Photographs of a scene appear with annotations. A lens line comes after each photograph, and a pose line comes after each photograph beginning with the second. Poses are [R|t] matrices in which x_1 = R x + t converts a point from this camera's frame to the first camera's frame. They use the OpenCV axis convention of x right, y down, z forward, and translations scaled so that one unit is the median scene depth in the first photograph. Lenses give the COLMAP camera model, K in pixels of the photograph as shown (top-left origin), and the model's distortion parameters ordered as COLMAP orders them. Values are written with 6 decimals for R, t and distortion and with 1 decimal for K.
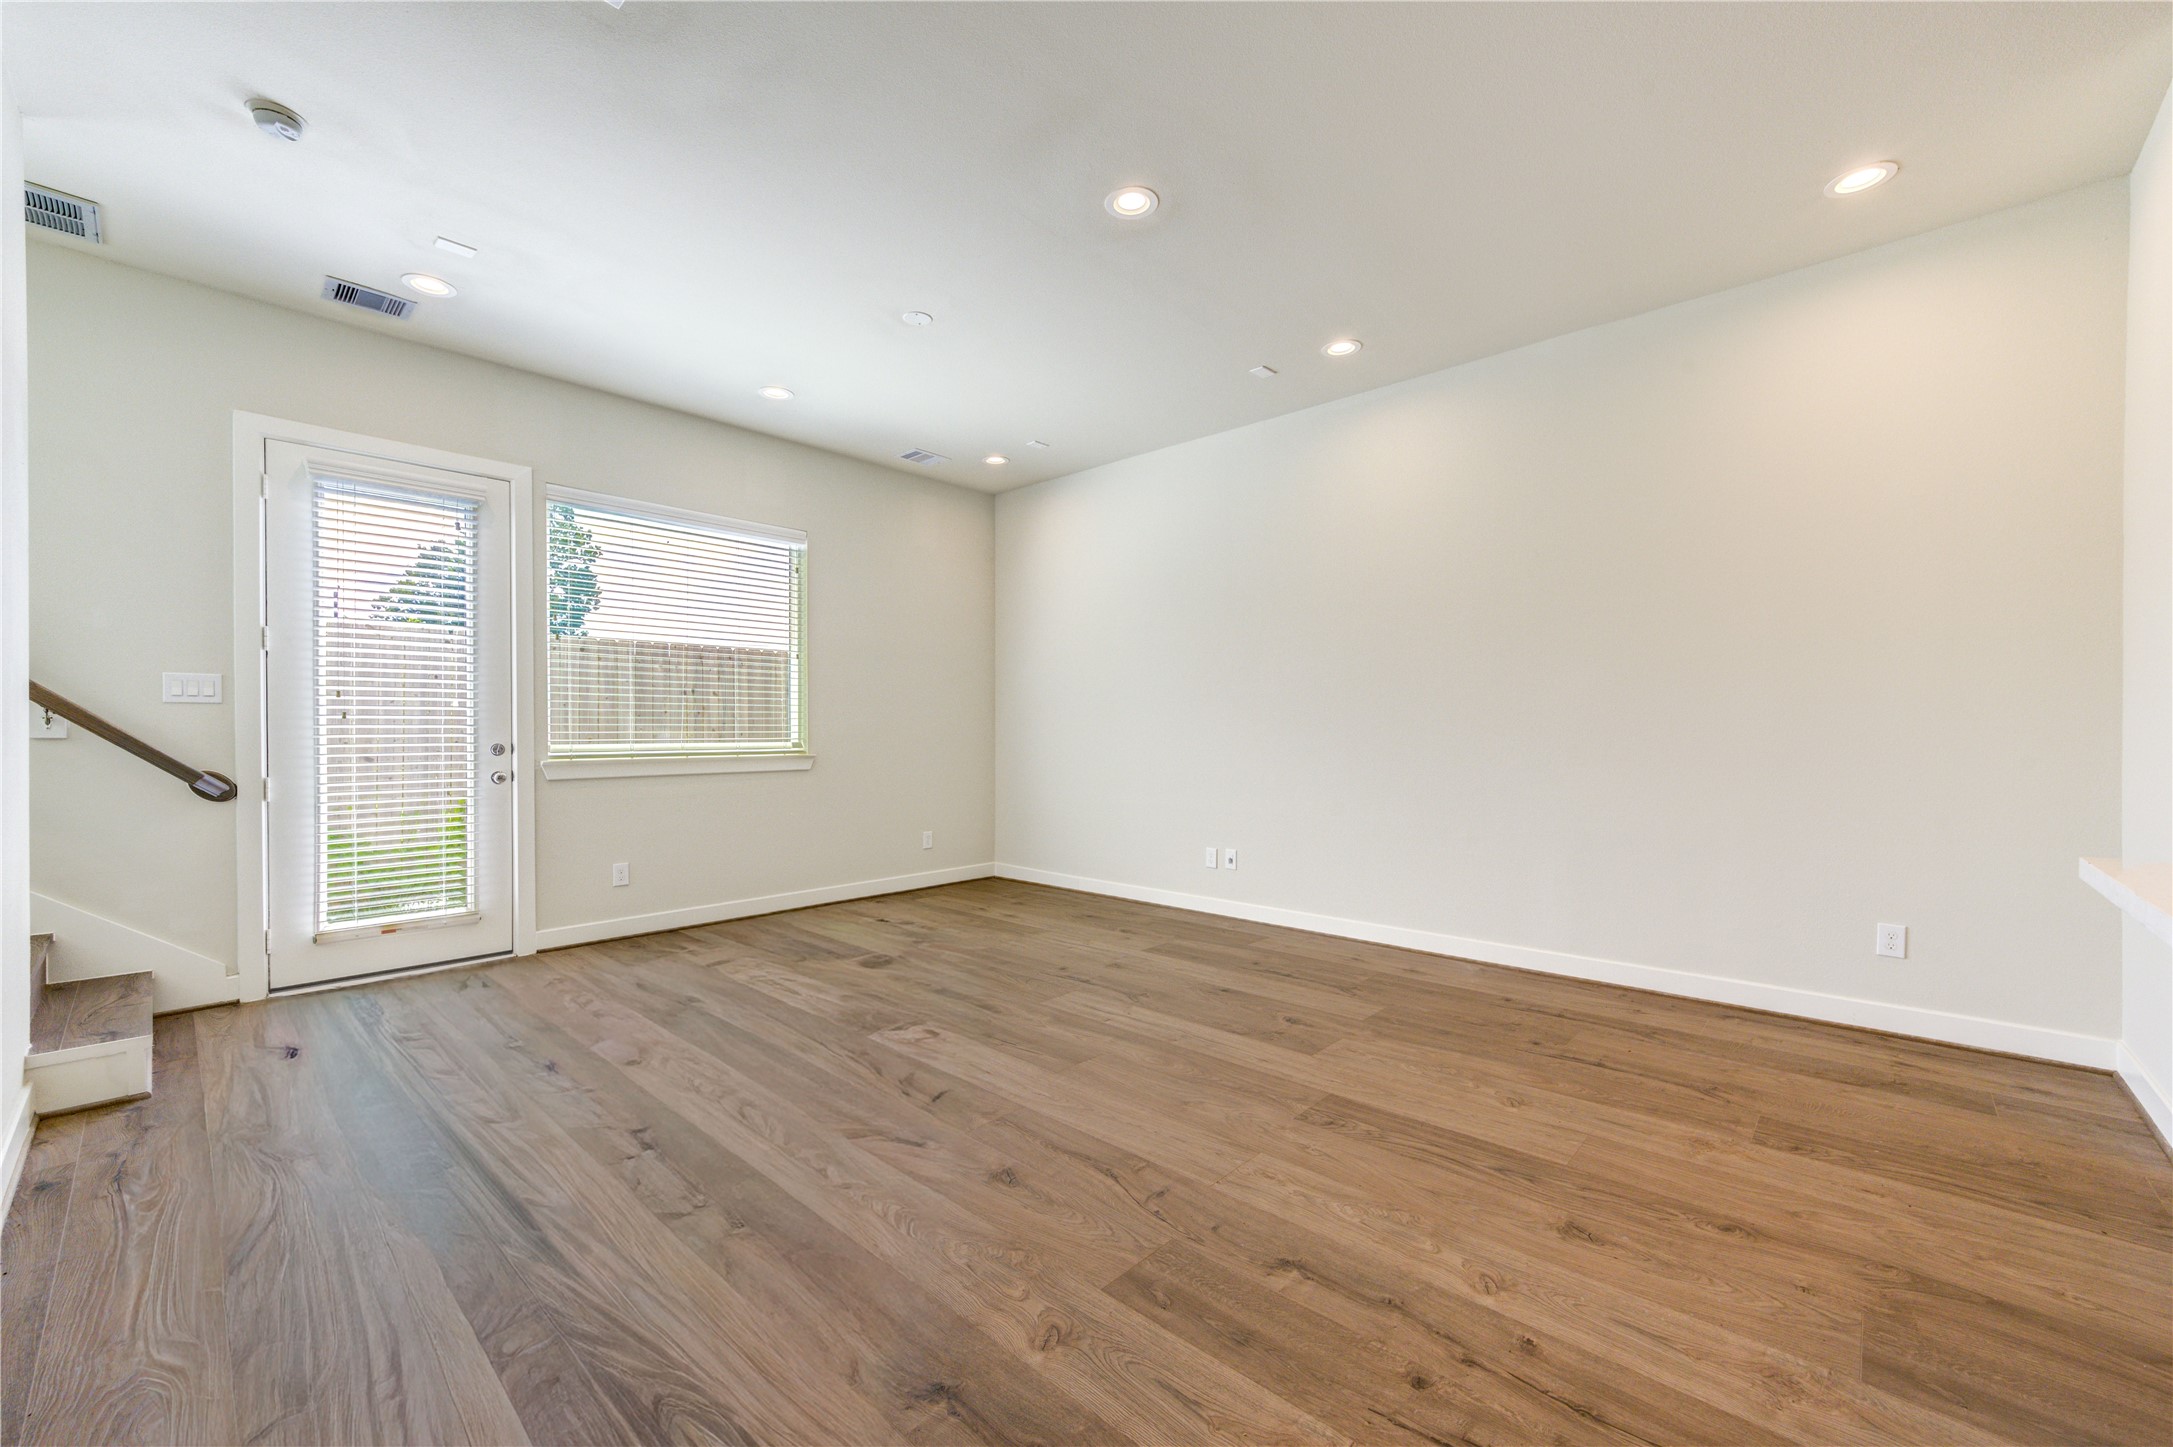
lens RADIAL K [[860.0, 0, 1090.4], [0, 860.0, 727.0], [0, 0, 1]] dist [0.003331, 0.000836]
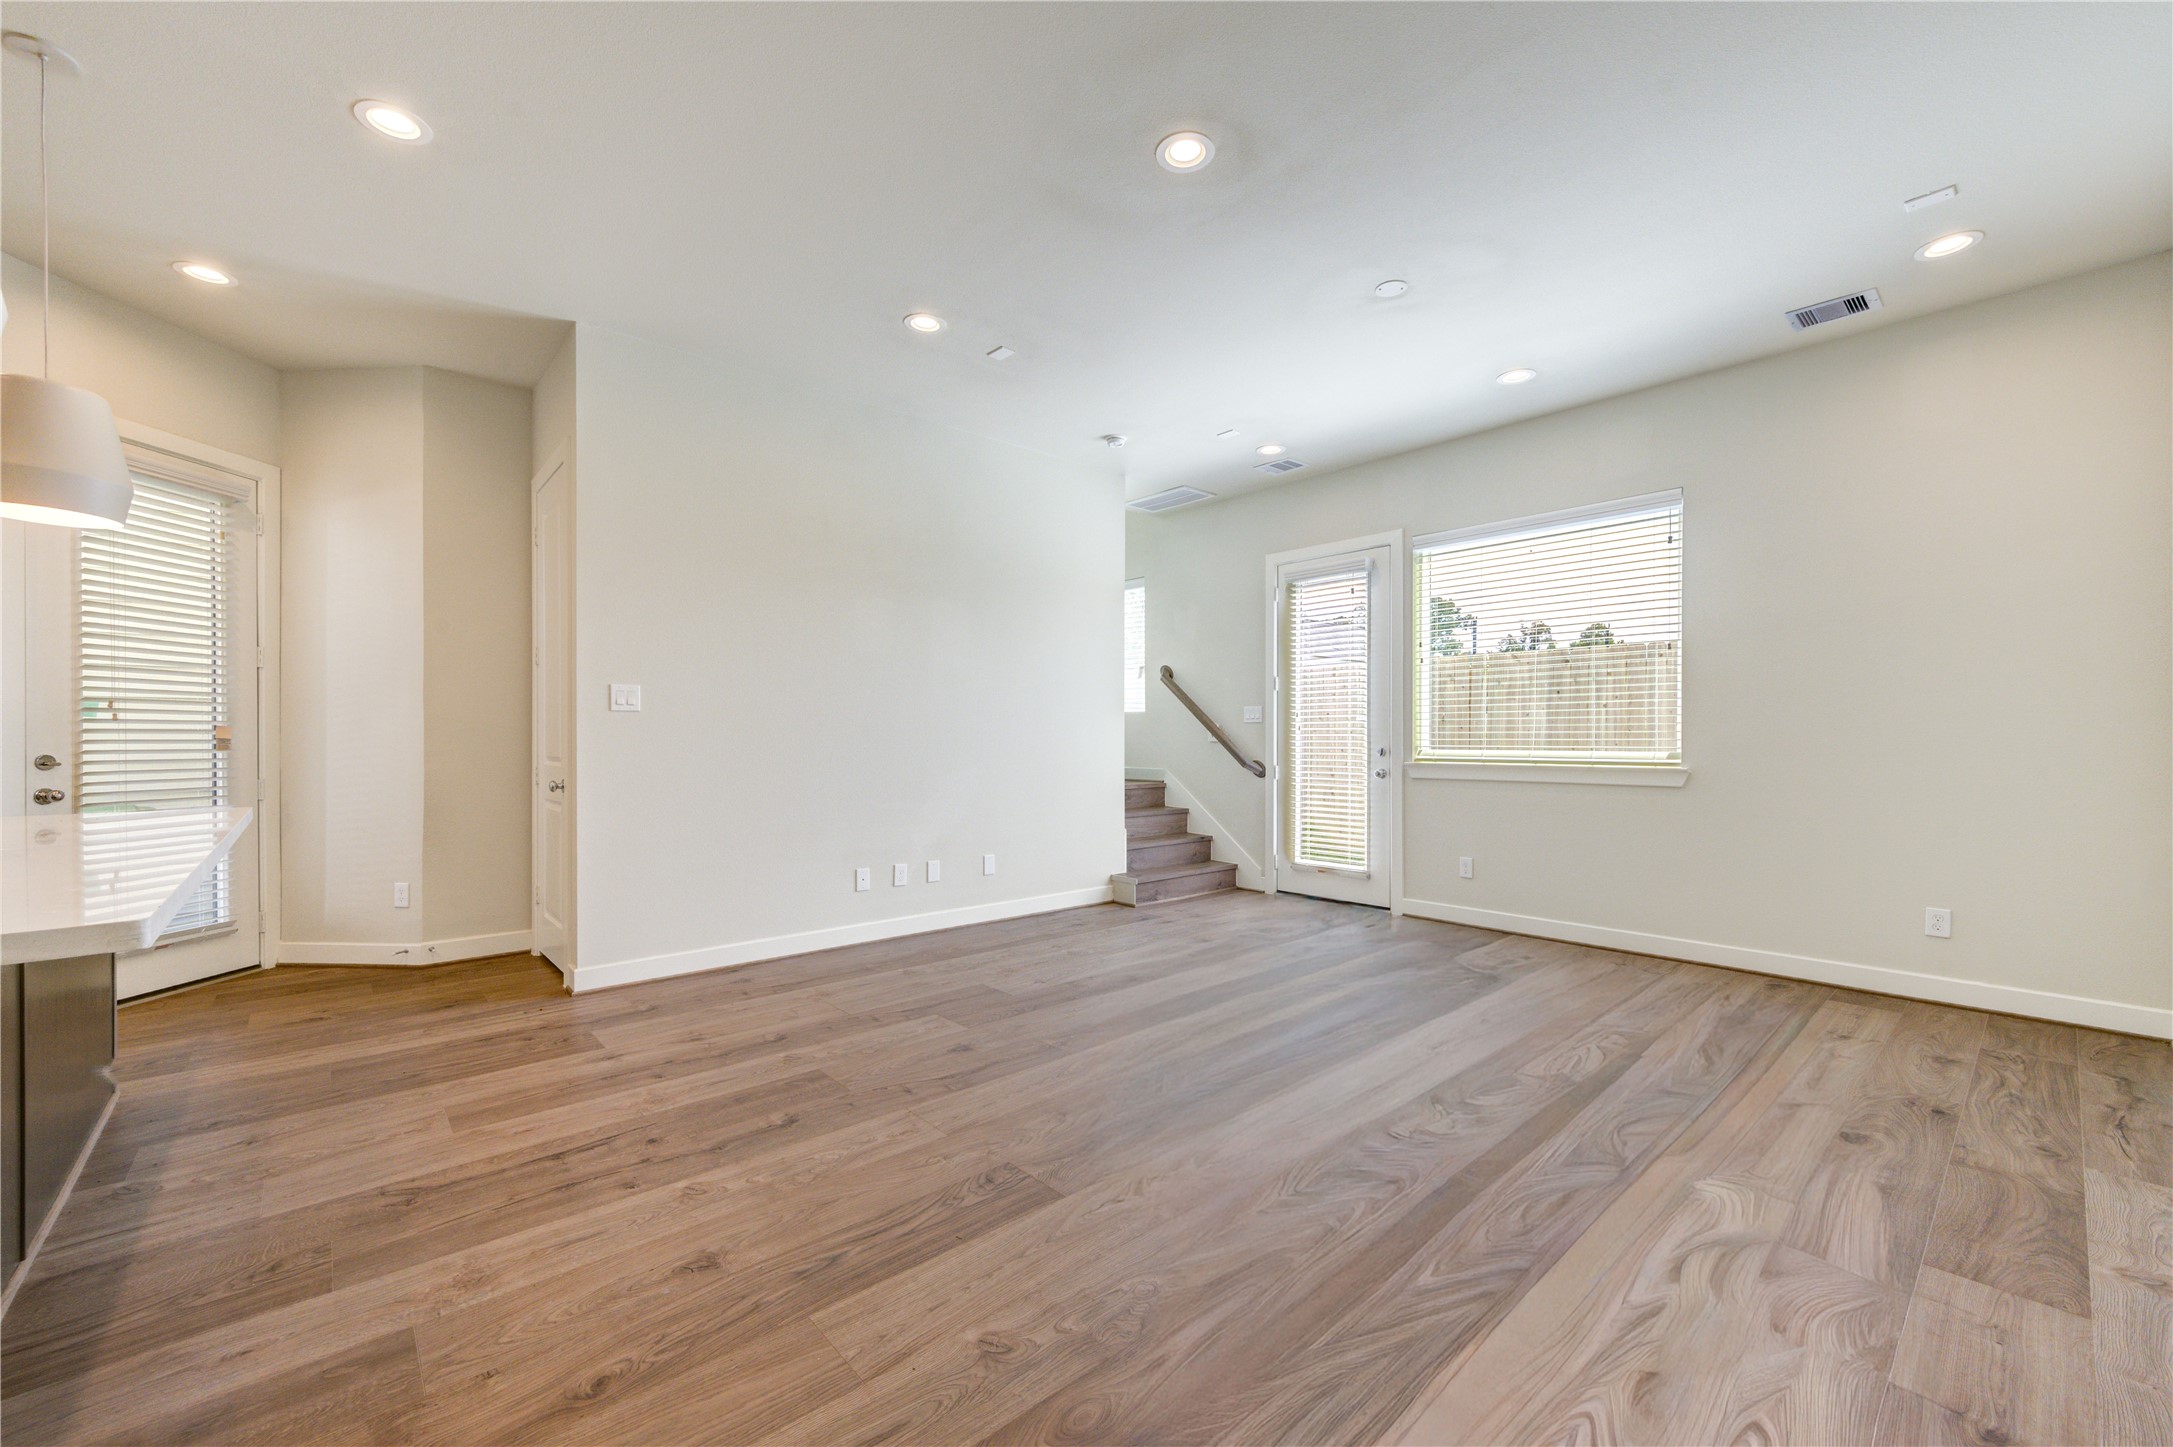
lens RADIAL K [[860.0, 0, 1090.4], [0, 860.0, 737.1], [0, 0, 1]] dist [0.003331, 0.000836]
pose [[-0.093742, -0.000536, -0.995596, 1.477456], [0.003444, 0.999994, -0.000863, 0.005720], [0.995591, -0.003510, -0.093739, 1.522989]]
